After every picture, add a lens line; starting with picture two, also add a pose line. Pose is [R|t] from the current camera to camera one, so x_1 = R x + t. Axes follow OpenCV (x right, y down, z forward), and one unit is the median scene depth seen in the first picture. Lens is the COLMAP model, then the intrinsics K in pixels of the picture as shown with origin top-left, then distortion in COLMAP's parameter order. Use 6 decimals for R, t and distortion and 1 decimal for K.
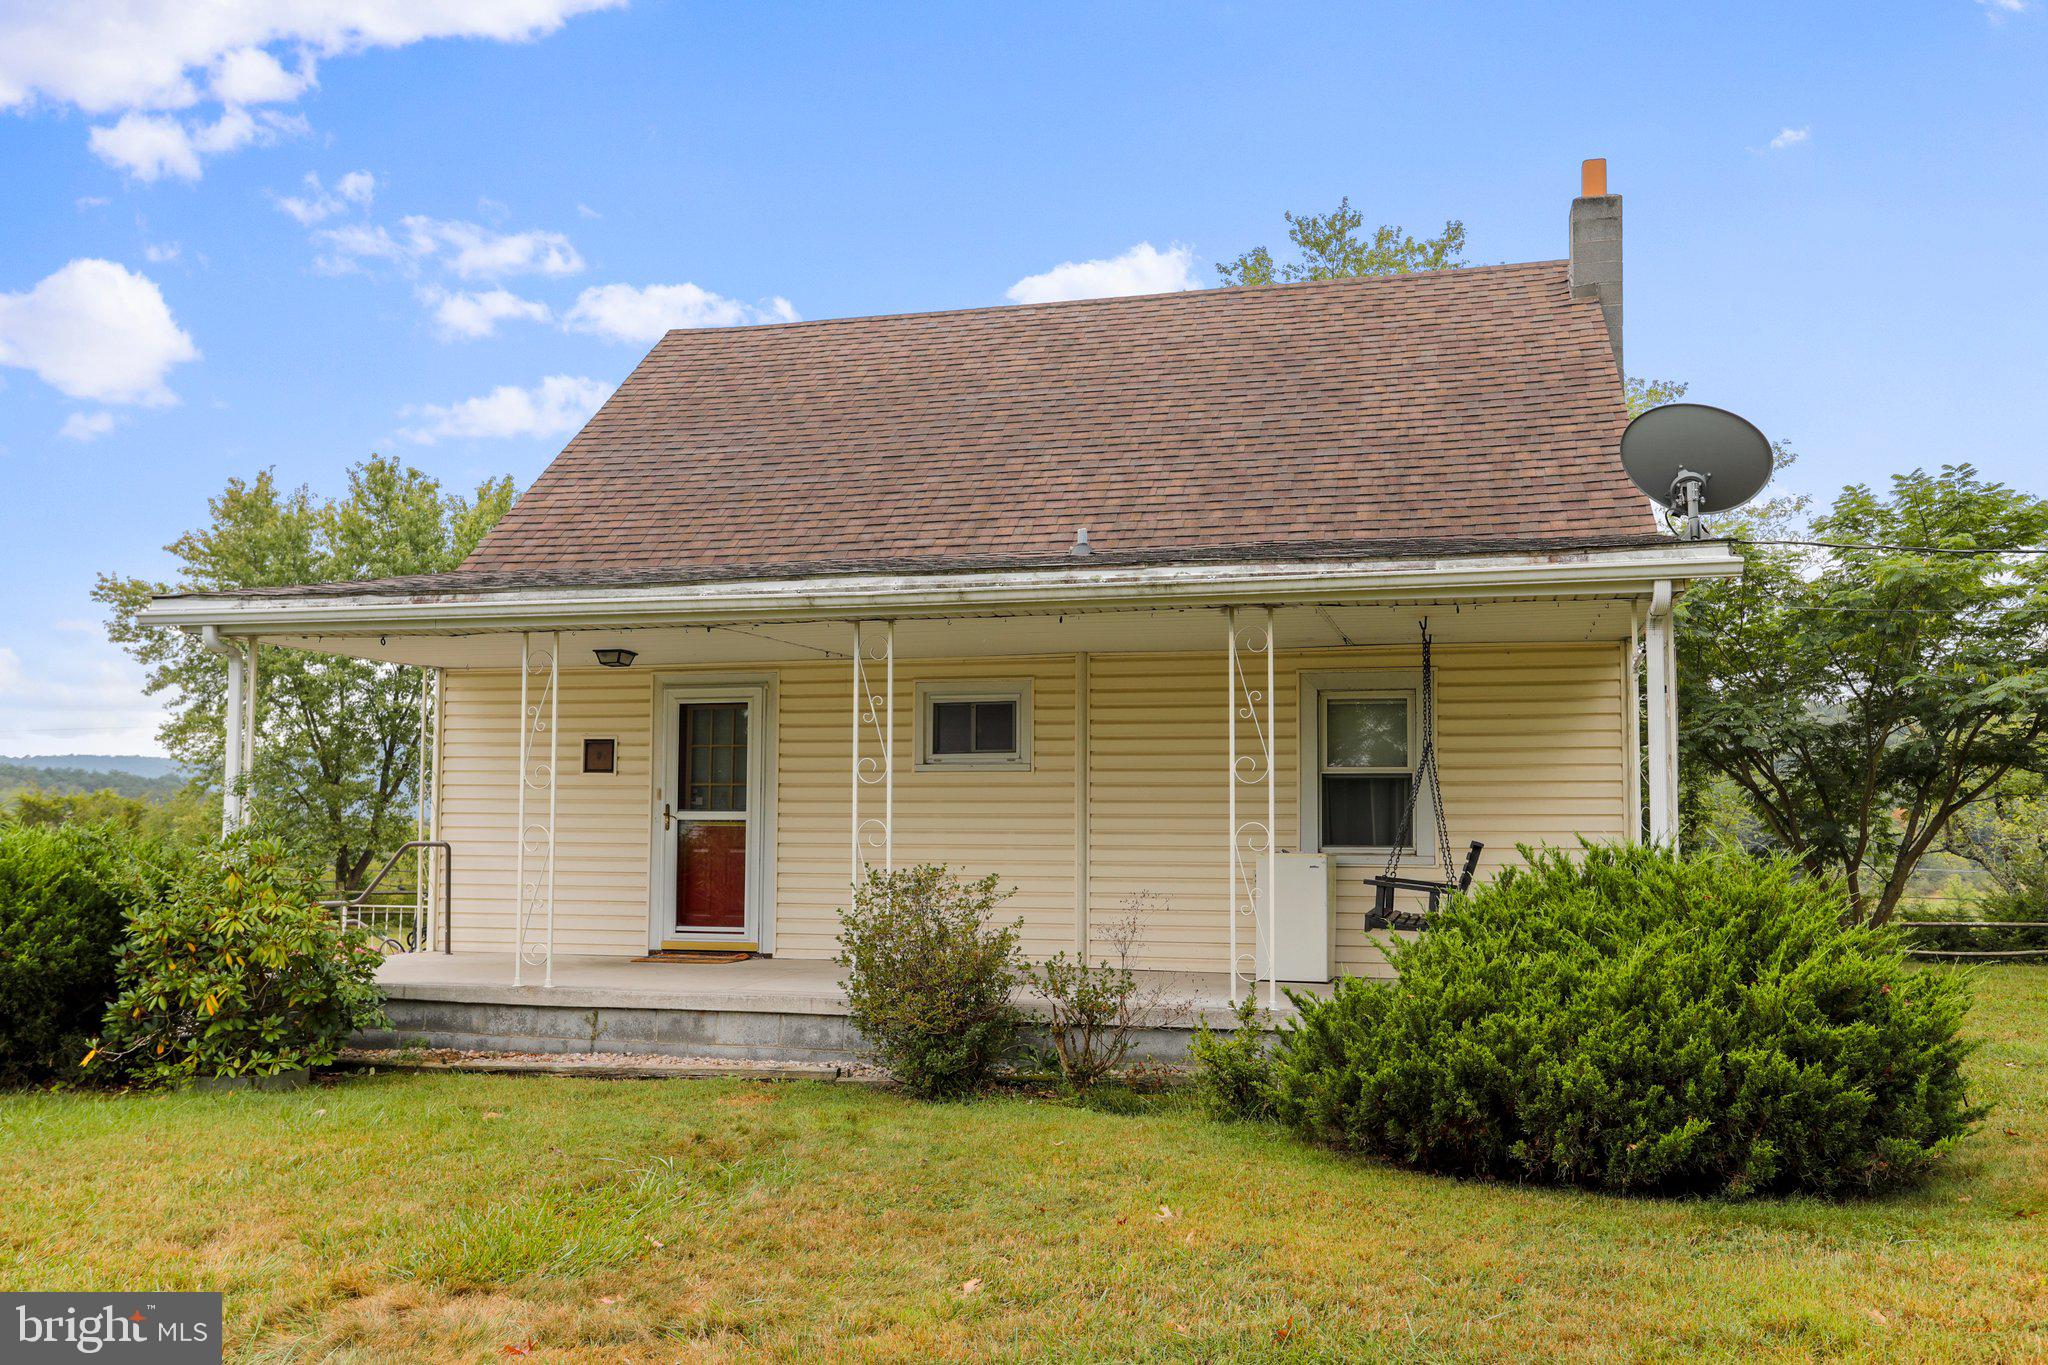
lens RADIAL K [[1634.2, 0, 1023.7], [0, 1634.2, 676.0], [0, 0, 1]] dist [0.000524, -0.000618]
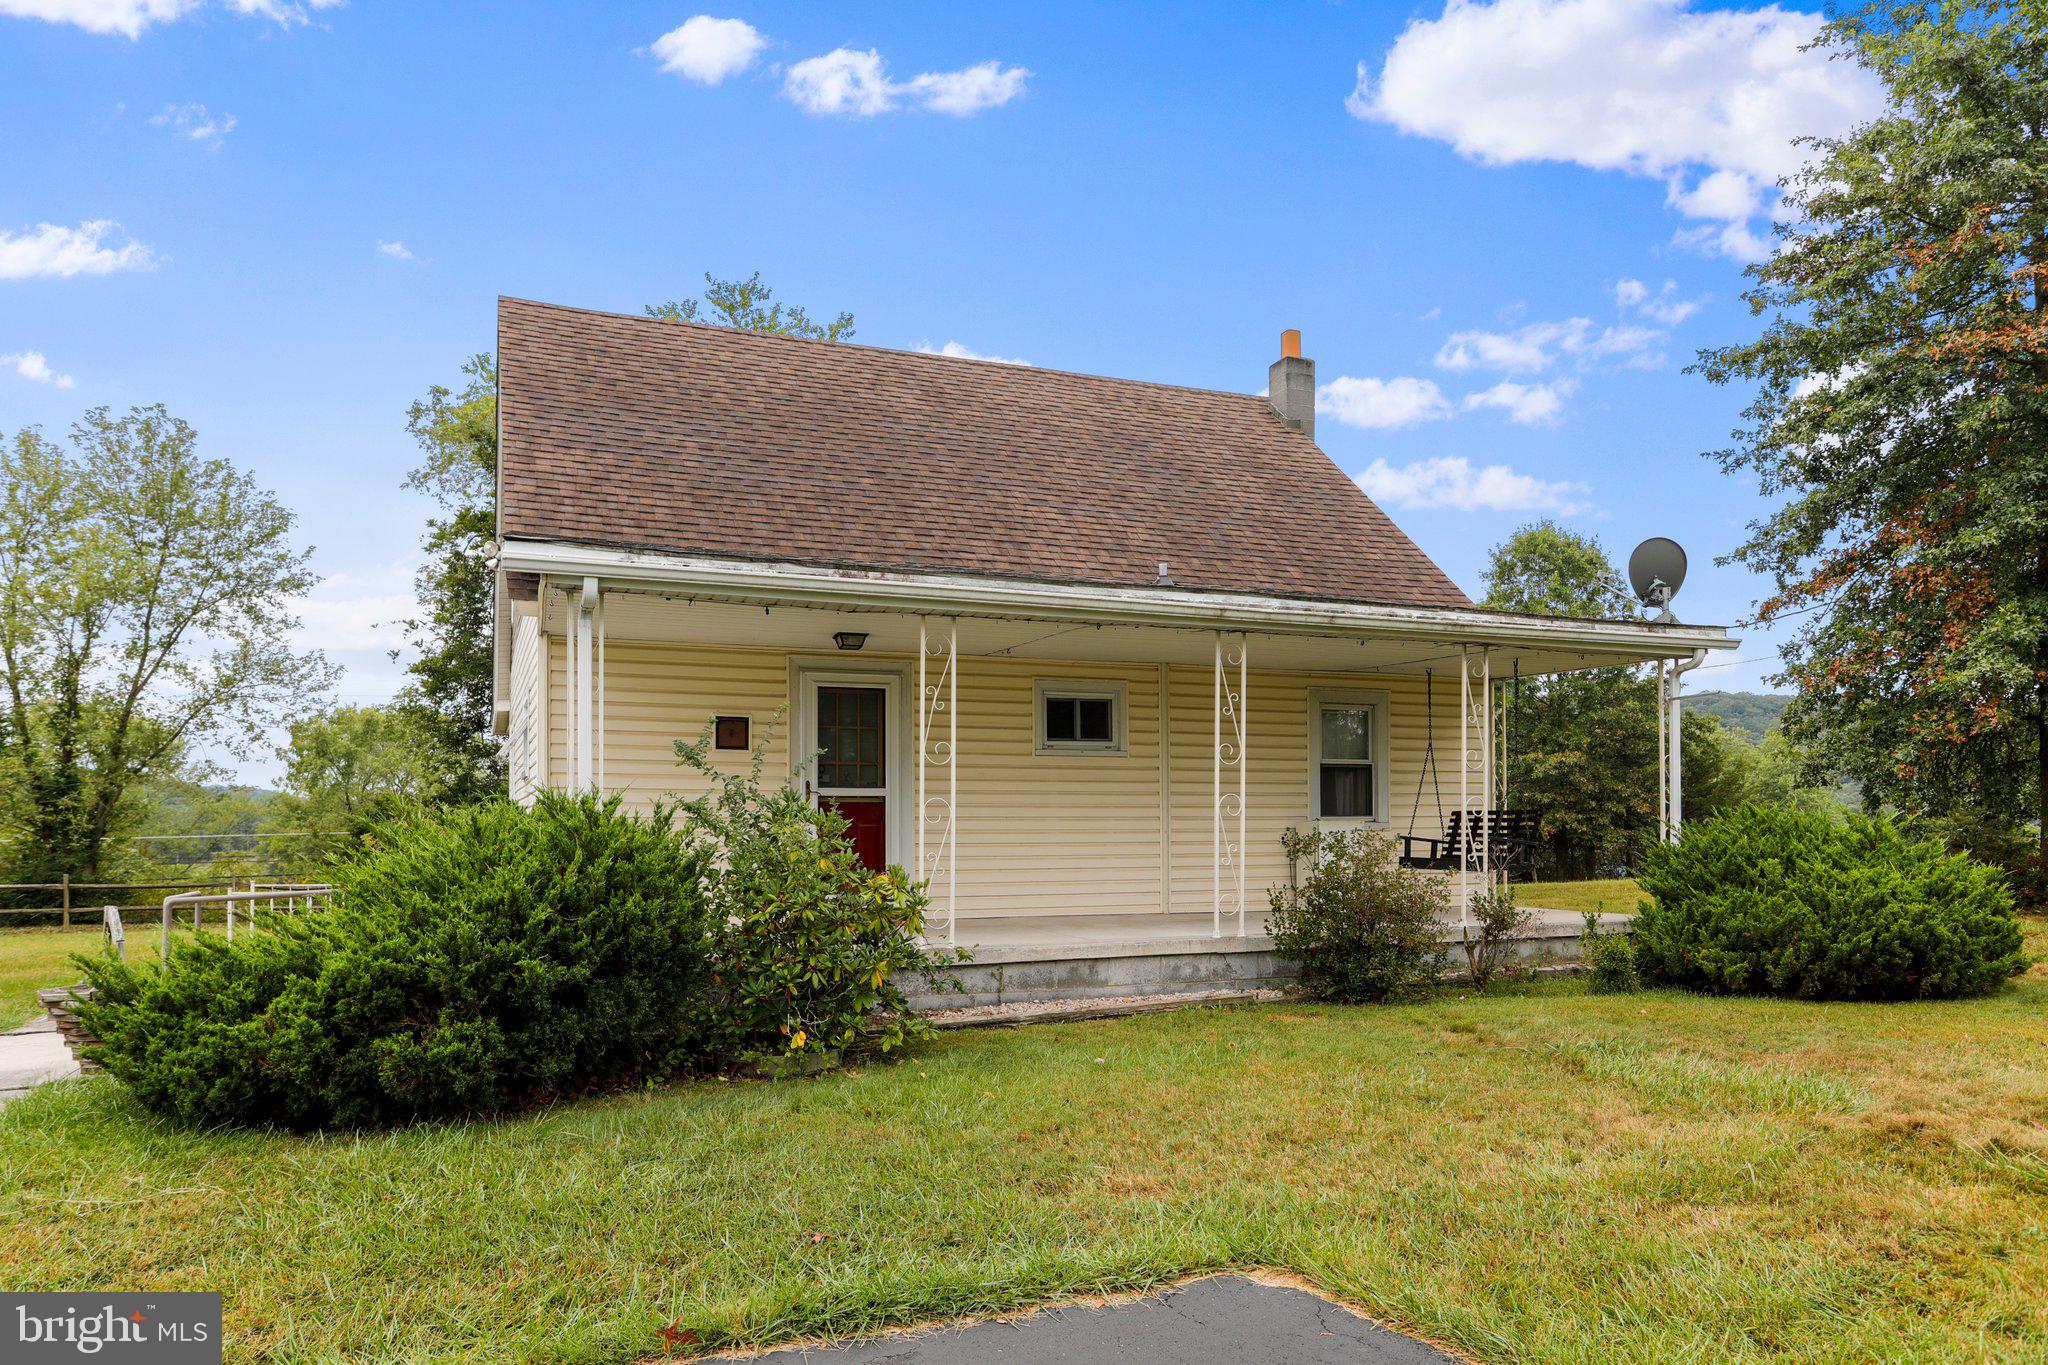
lens RADIAL K [[1365.2, 0, 1007.0], [0, 1365.2, 793.5], [0, 0, 1]] dist [-0.016867, -0.000714]
pose [[0.795084, 0.003048, 0.606492, -0.816418], [-0.052658, 0.996558, 0.064024, 0.028951], [-0.604209, -0.082841, 0.792508, 0.275008]]
